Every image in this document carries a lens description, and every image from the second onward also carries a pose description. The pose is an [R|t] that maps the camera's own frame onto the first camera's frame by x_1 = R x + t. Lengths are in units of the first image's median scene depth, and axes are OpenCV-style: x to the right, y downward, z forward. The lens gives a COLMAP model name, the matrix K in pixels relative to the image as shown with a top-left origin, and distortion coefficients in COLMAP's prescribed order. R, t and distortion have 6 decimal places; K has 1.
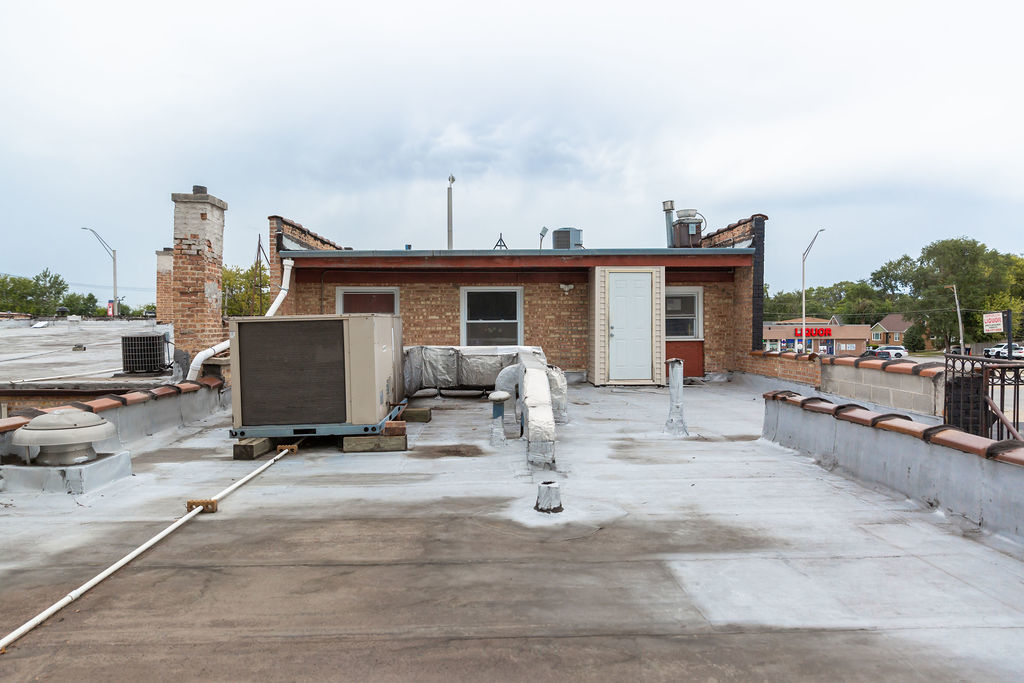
lens RADIAL K [[693.8, 0, 508.3], [0, 693.8, 340.5], [0, 0, 1]] dist [0.008529, 0.001001]
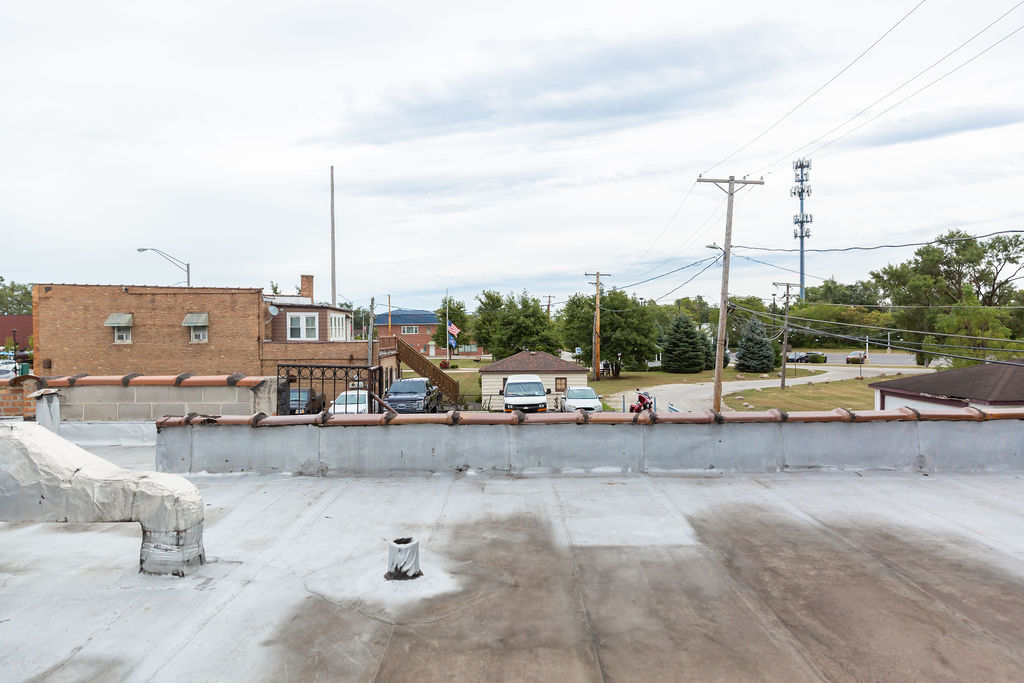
lens RADIAL K [[693.8, 0, 510.2], [0, 693.8, 339.9], [0, 0, 1]] dist [0.008529, 0.001001]
pose [[0.008861, -0.007238, 0.999935, -0.861117], [0.030257, 0.999518, 0.006966, -0.026866], [-0.999503, 0.030194, 0.009076, 1.036106]]
